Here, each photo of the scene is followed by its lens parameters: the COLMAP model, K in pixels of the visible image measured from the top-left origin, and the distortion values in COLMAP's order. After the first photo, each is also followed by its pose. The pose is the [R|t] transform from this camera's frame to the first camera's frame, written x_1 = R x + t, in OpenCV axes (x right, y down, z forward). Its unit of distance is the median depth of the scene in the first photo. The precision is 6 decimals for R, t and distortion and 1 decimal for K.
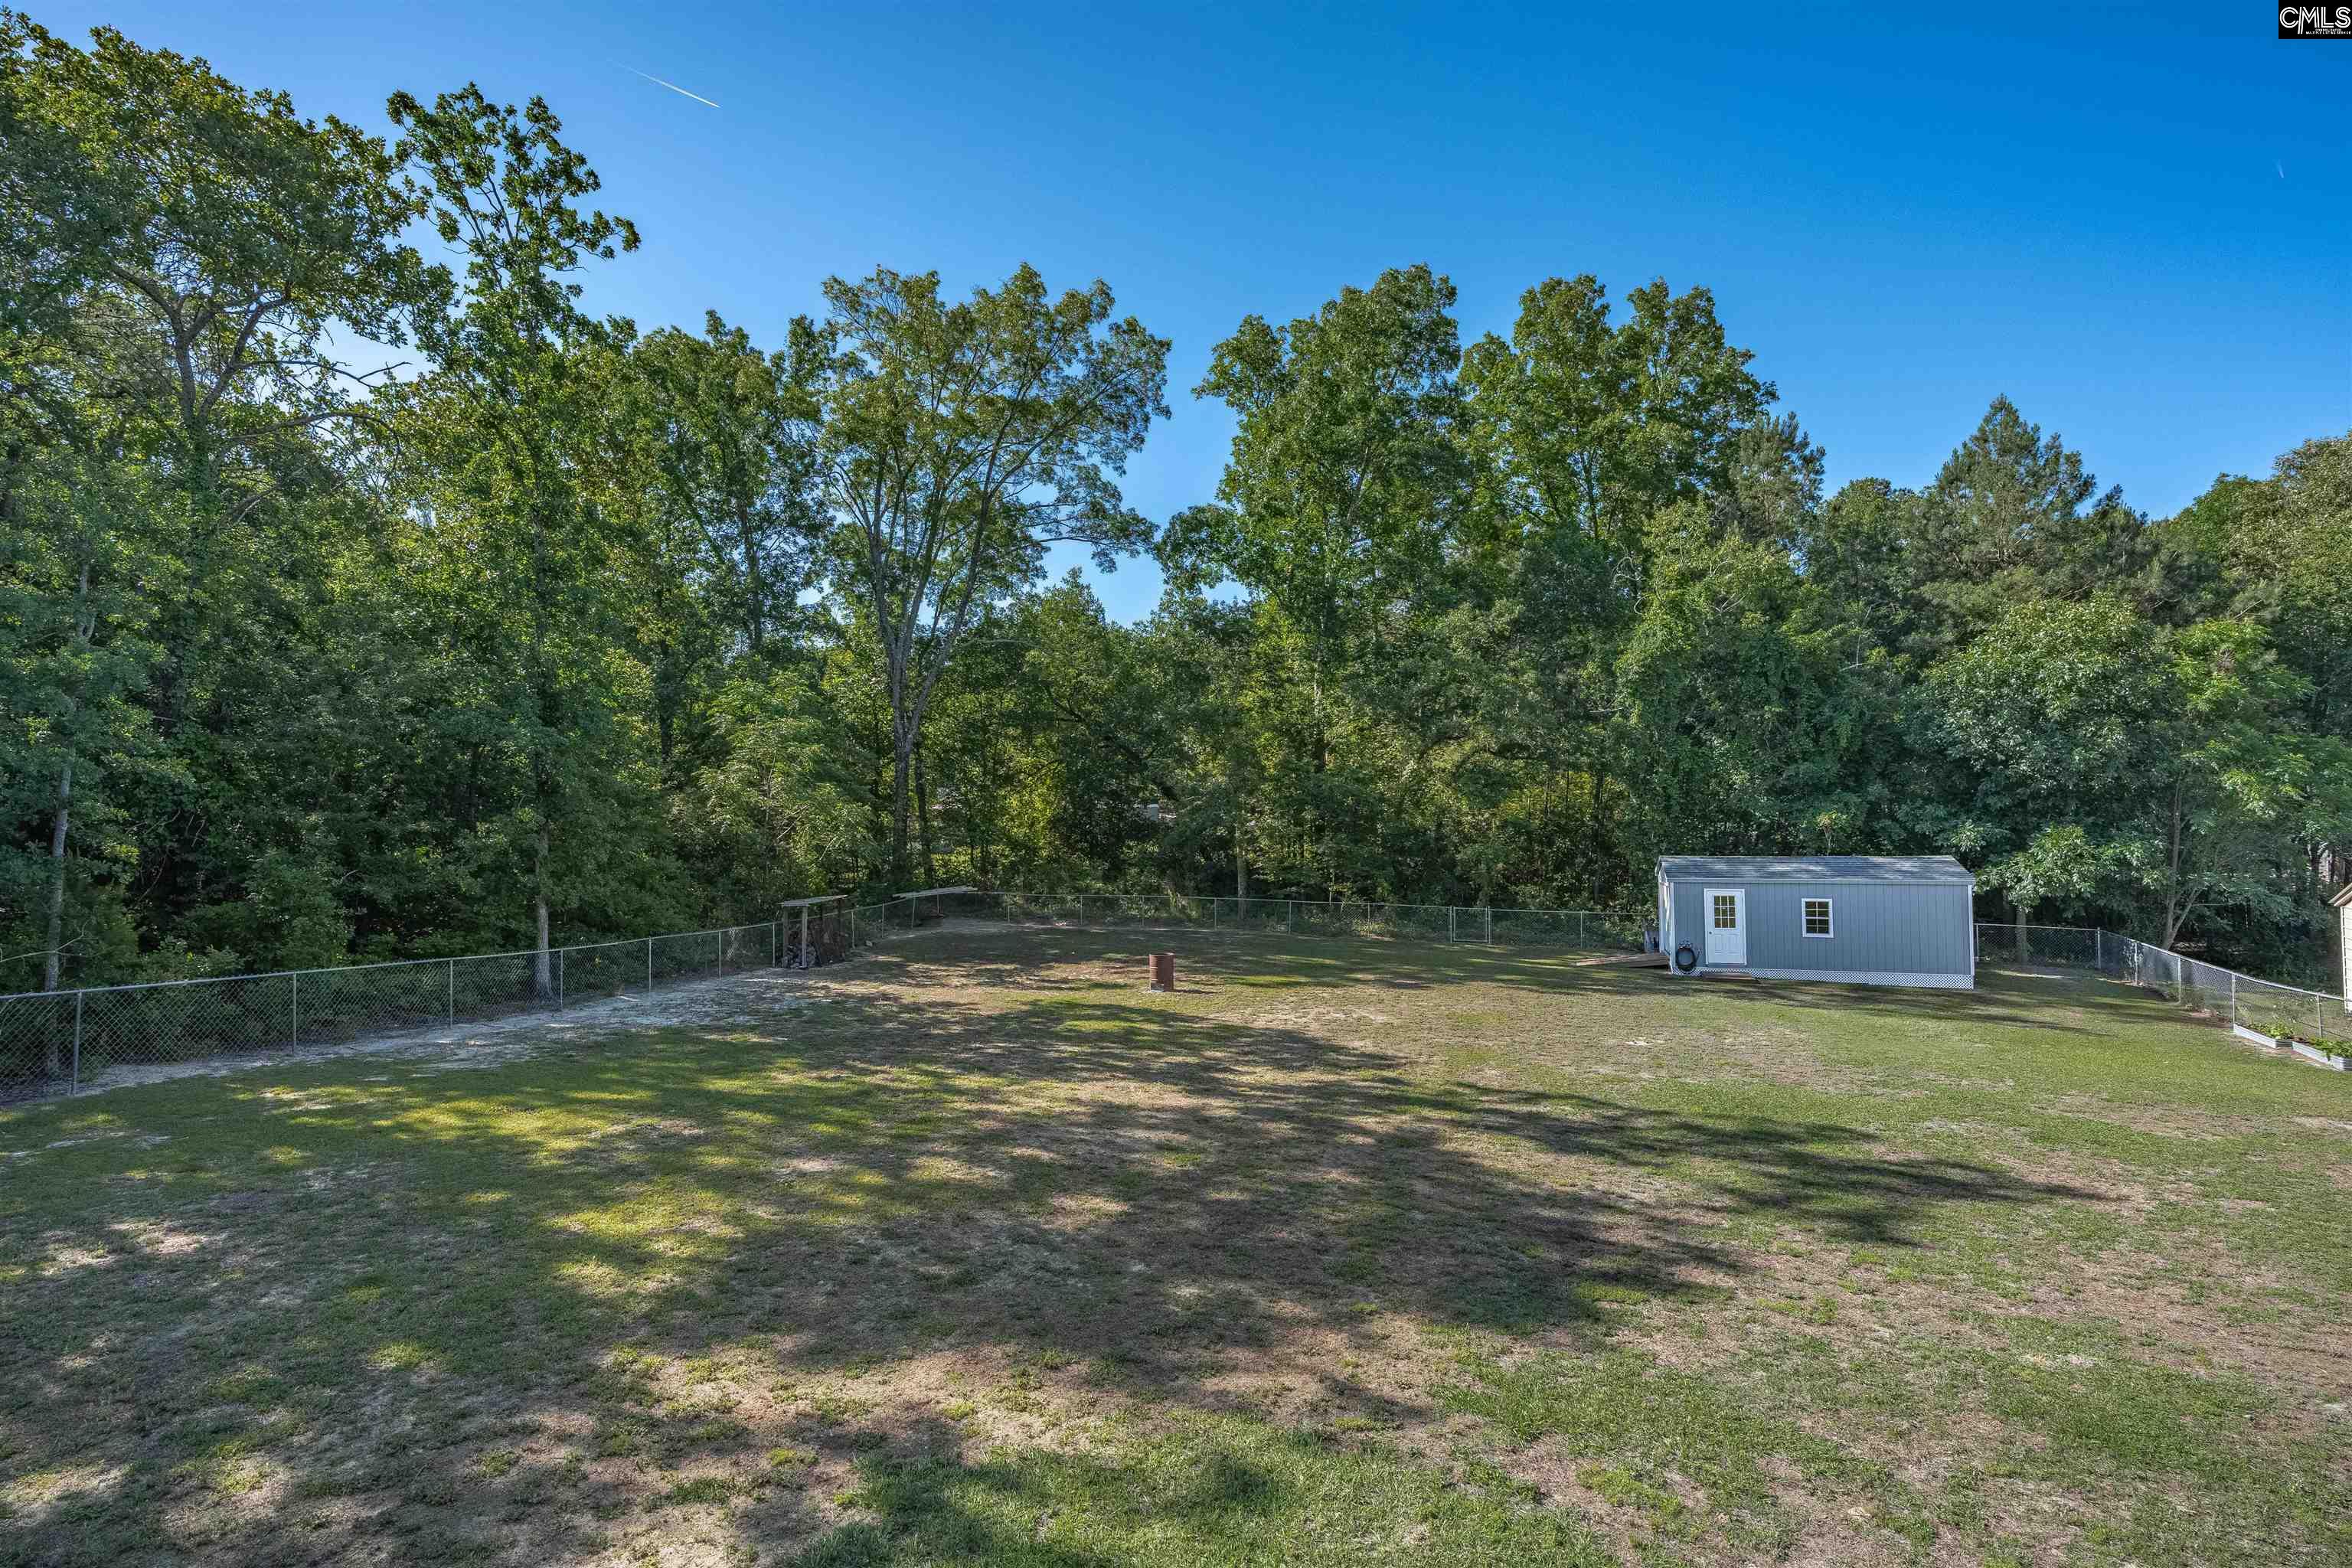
lens RADIAL K [[1090.8, 0, 1183.7], [0, 1090.8, 776.3], [0, 0, 1]] dist [-0.019060, 0.000687]
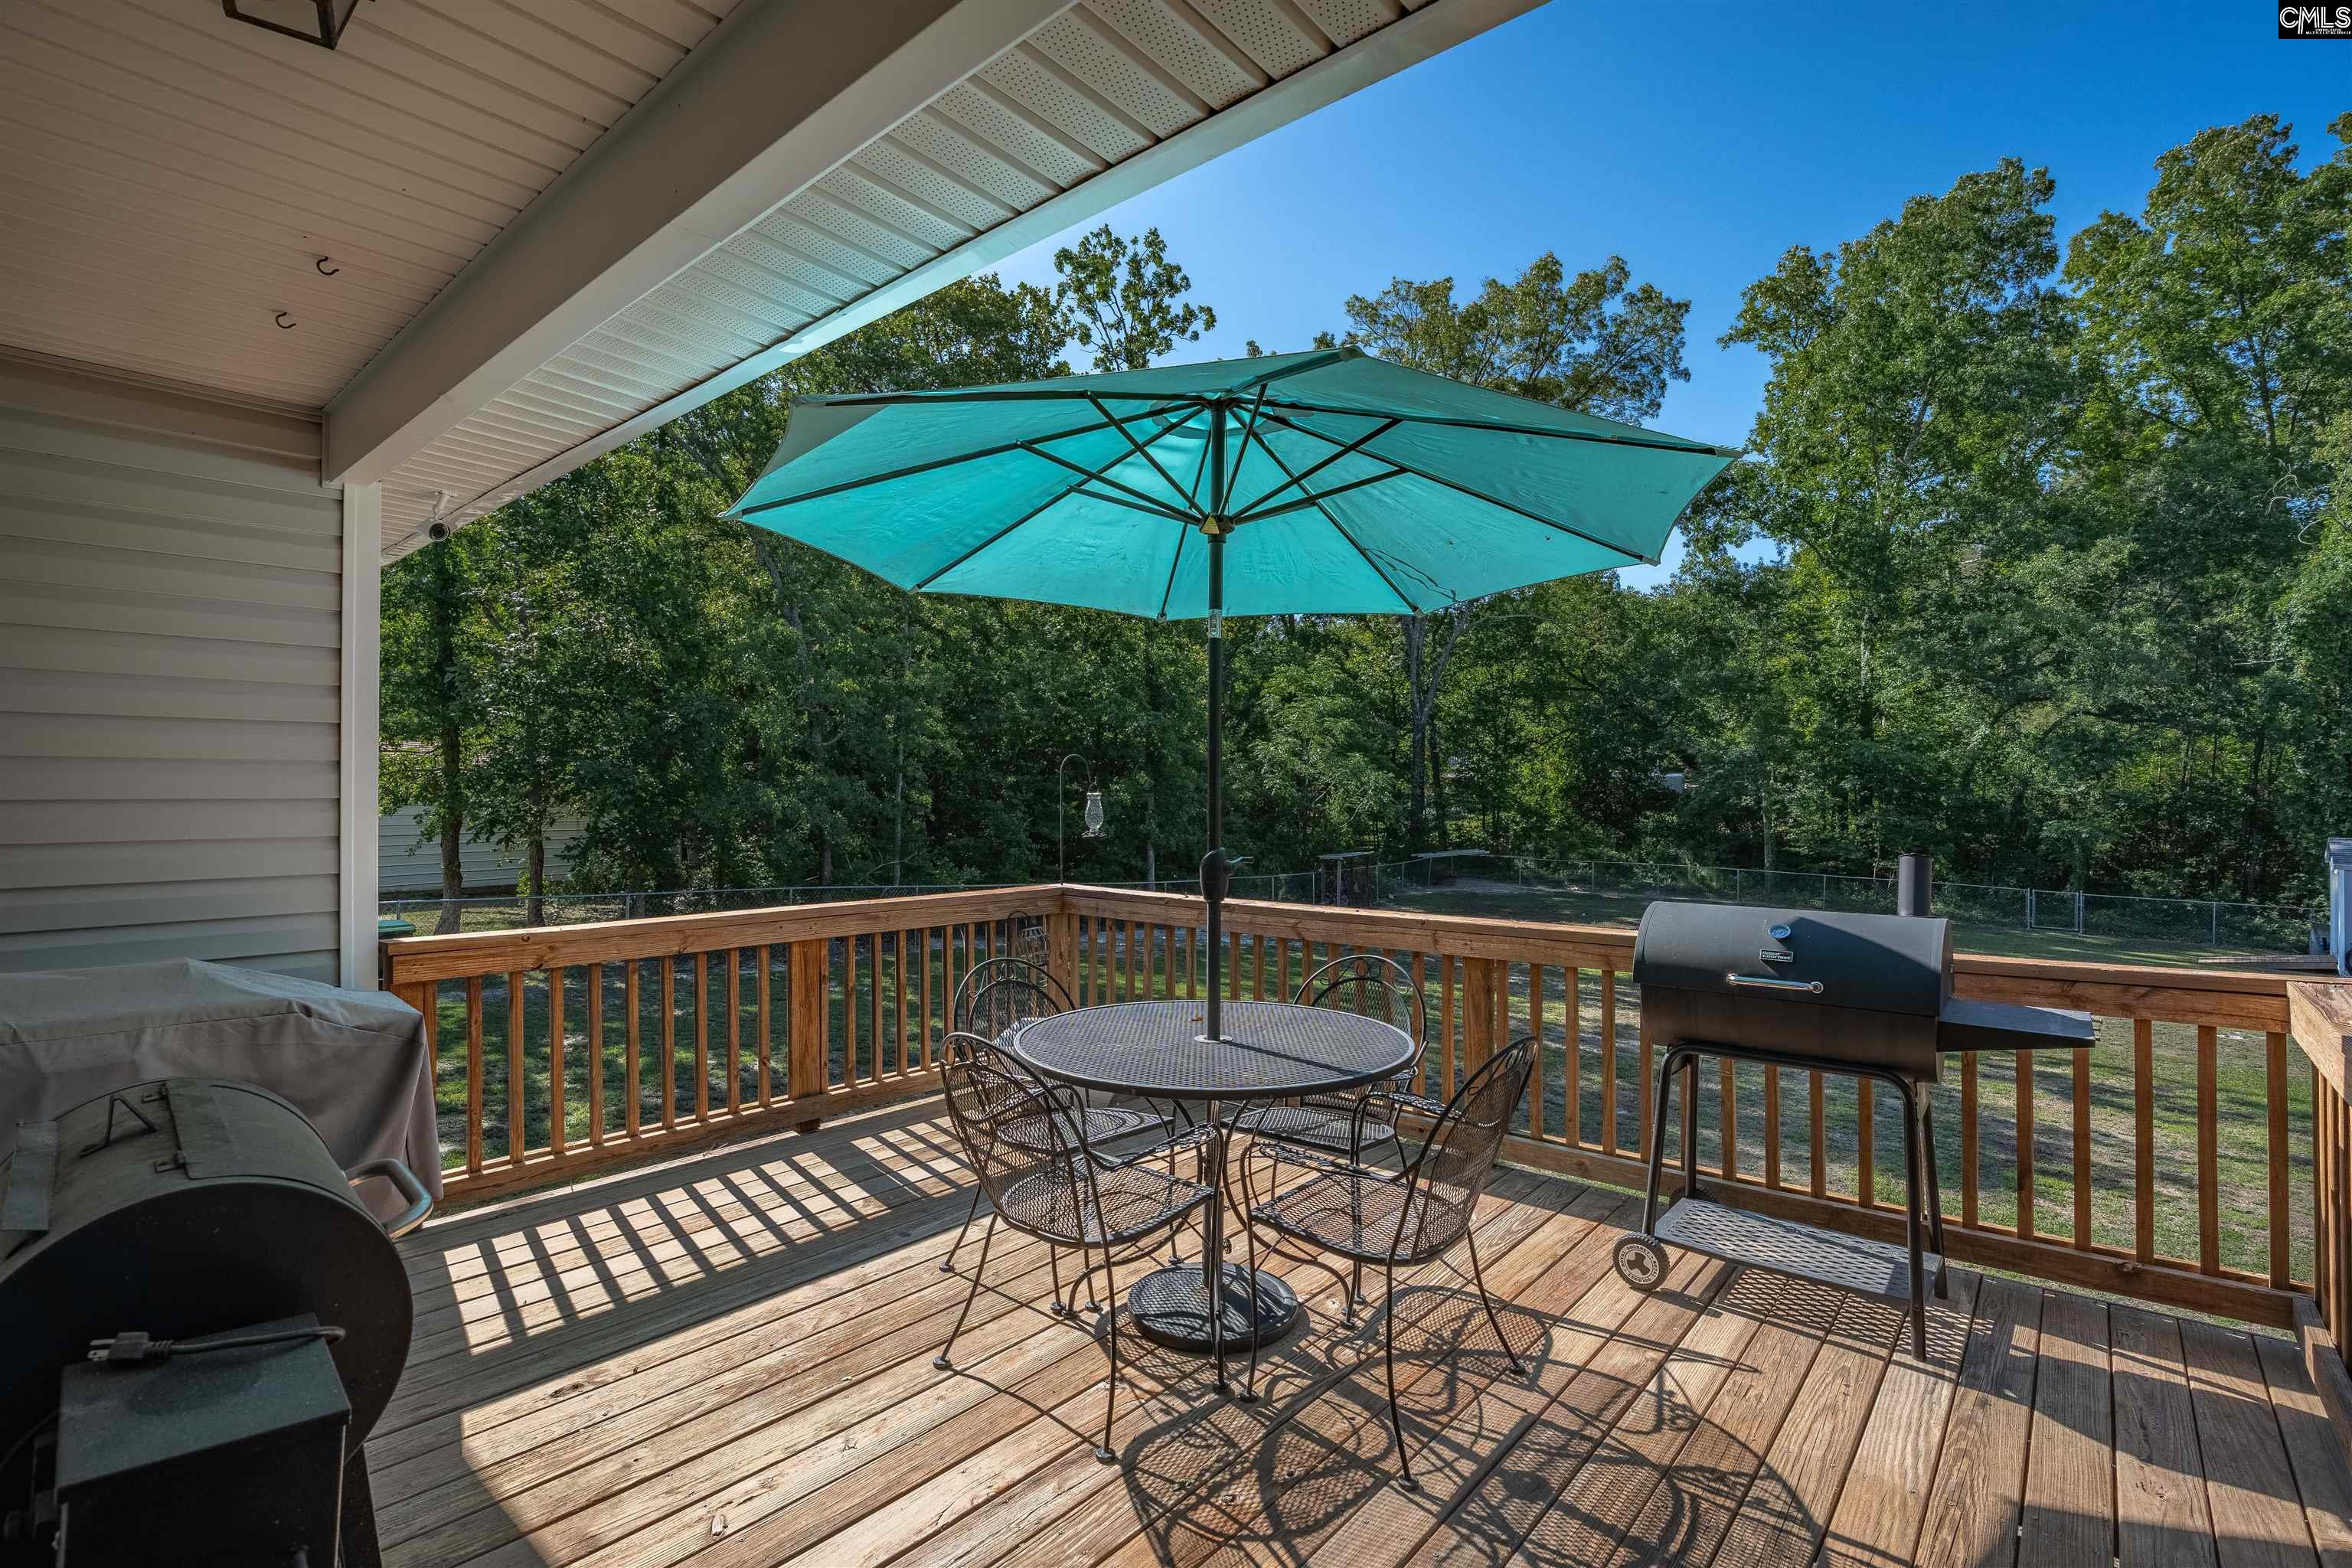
lens RADIAL K [[1090.8, 0, 1183.7], [0, 1090.8, 776.3], [0, 0, 1]] dist [-0.019060, 0.000687]
pose [[0.897274, 0.005486, -0.441439, 0.011673], [0.007106, 0.999614, 0.026867, -0.001041], [0.441416, -0.027244, 0.896889, -0.086531]]
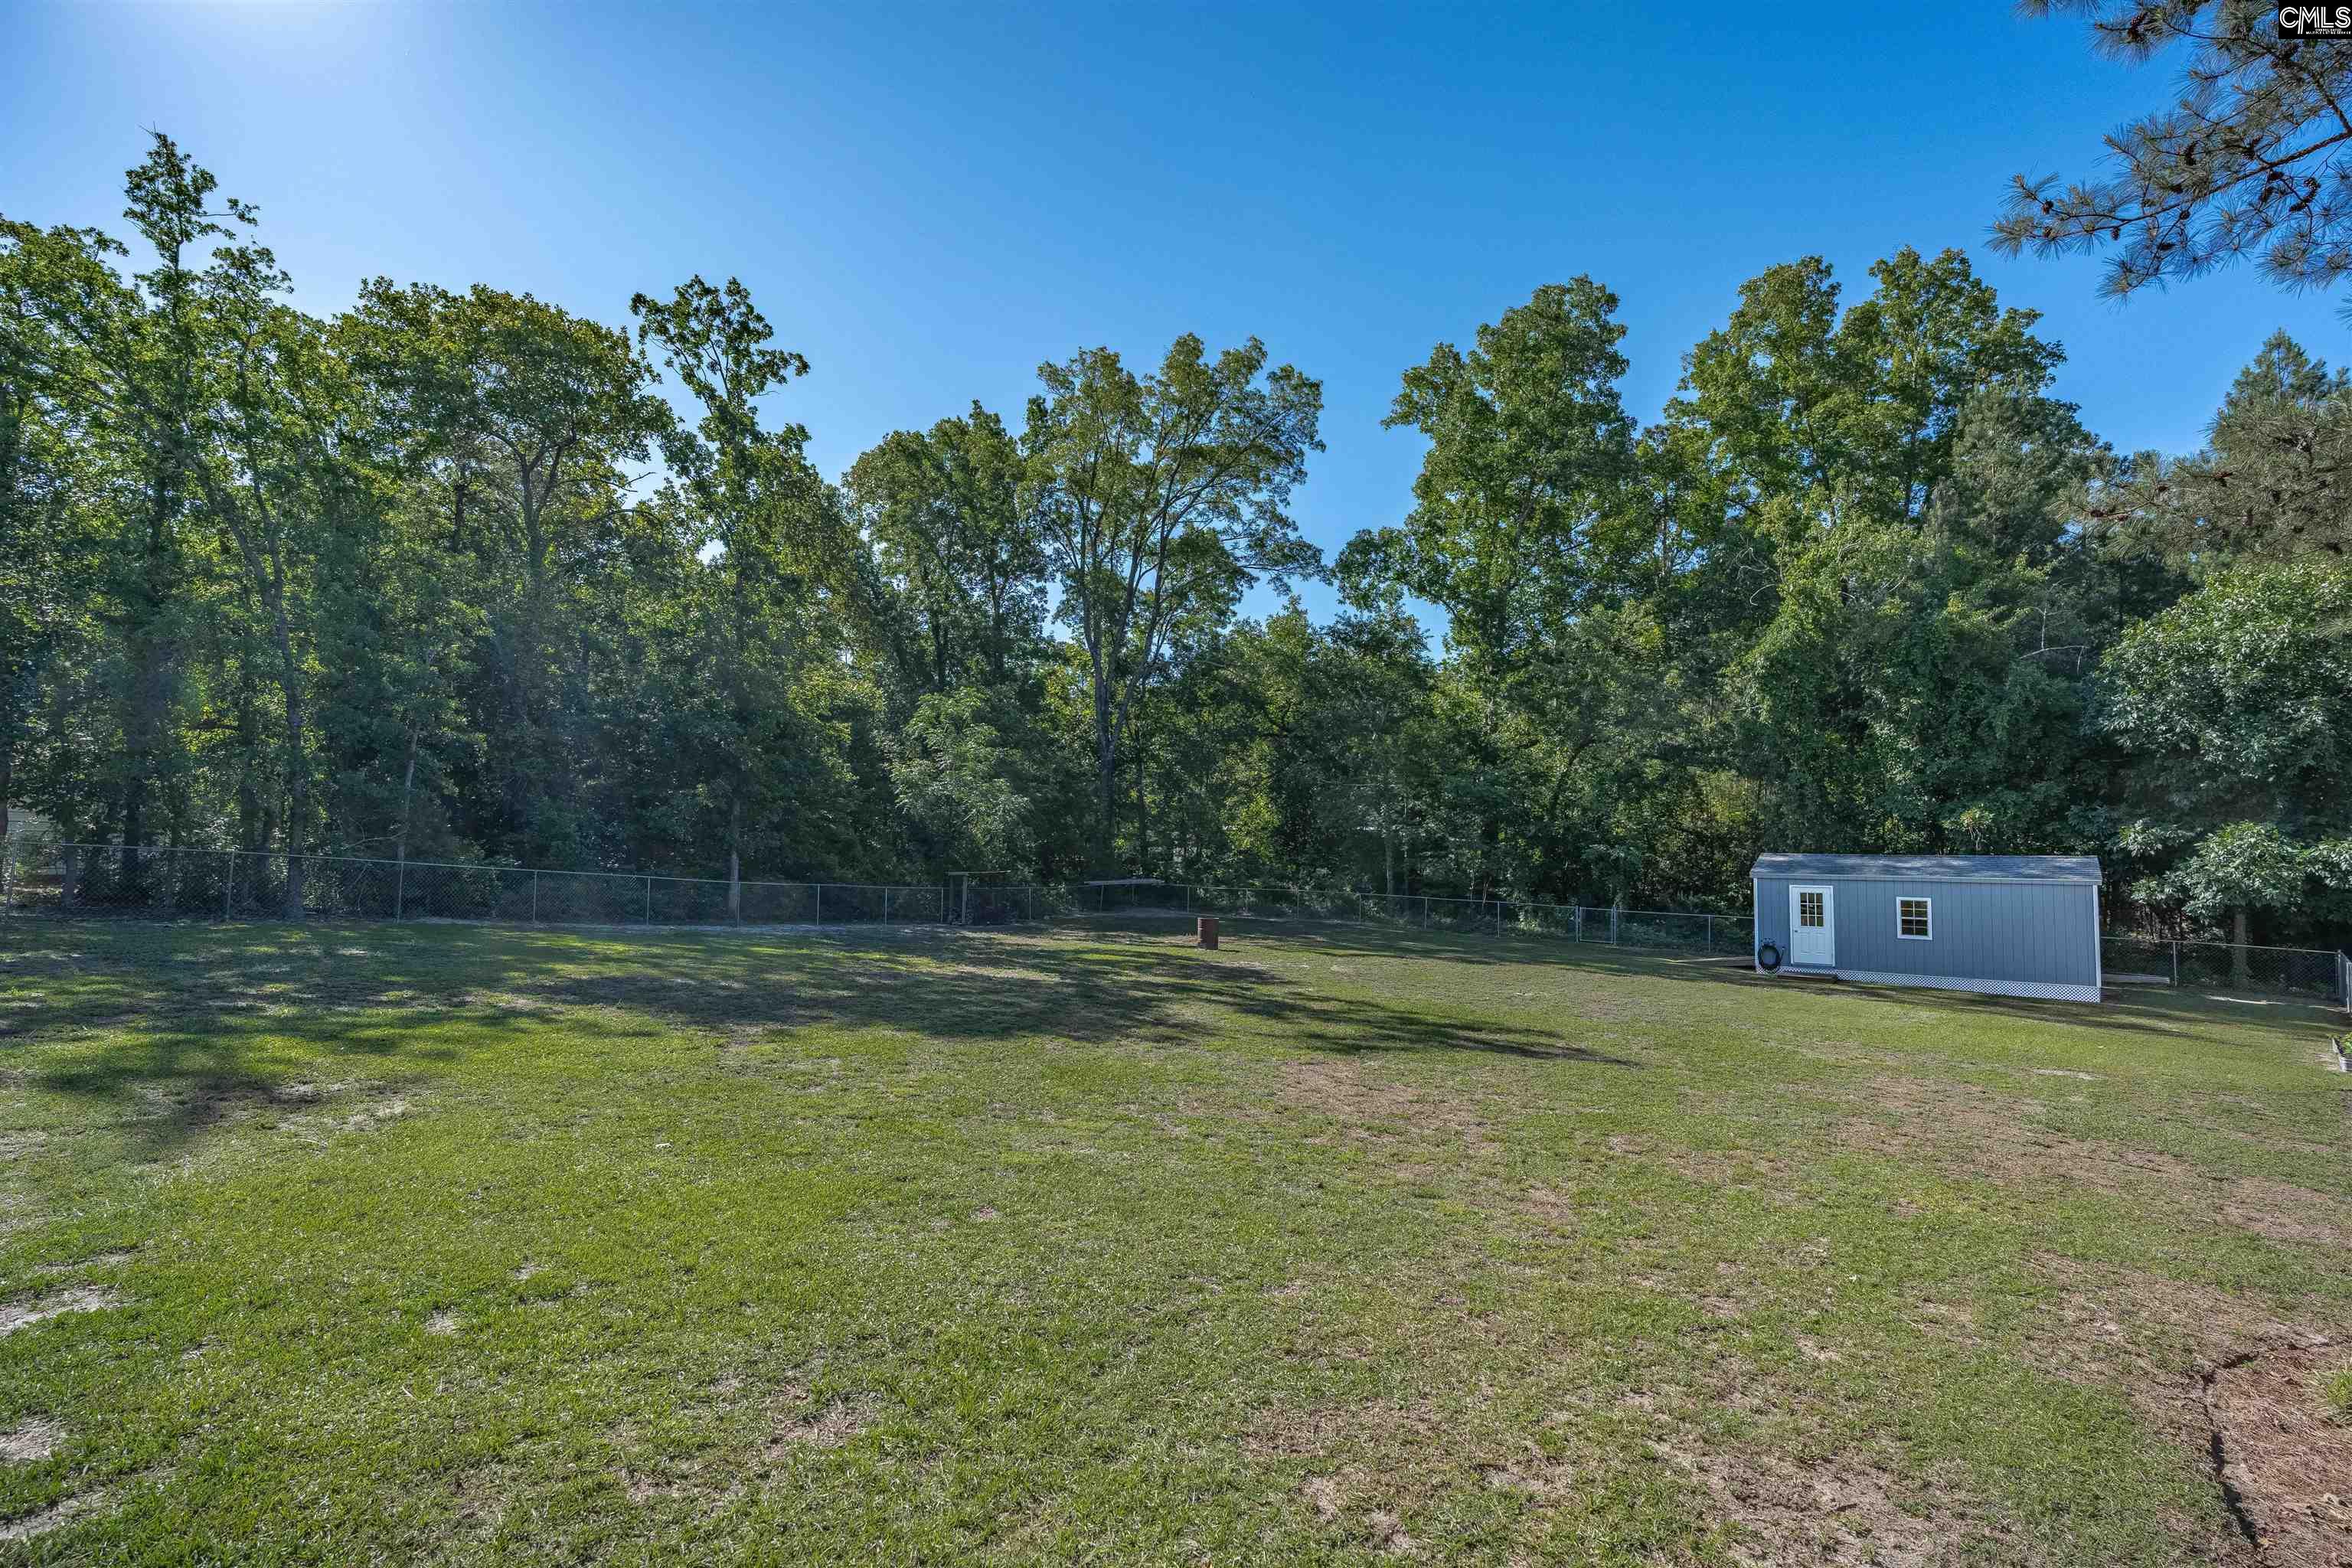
lens RADIAL K [[1078.7, 0, 1184.1], [0, 1078.7, 790.8], [0, 0, 1]] dist [-0.022679, 0.000284]
pose [[0.942198, 0.004505, -0.335026, 0.216334], [-0.010696, 0.999804, -0.016637, 0.030799], [0.334885, 0.019259, 0.942062, -0.057742]]
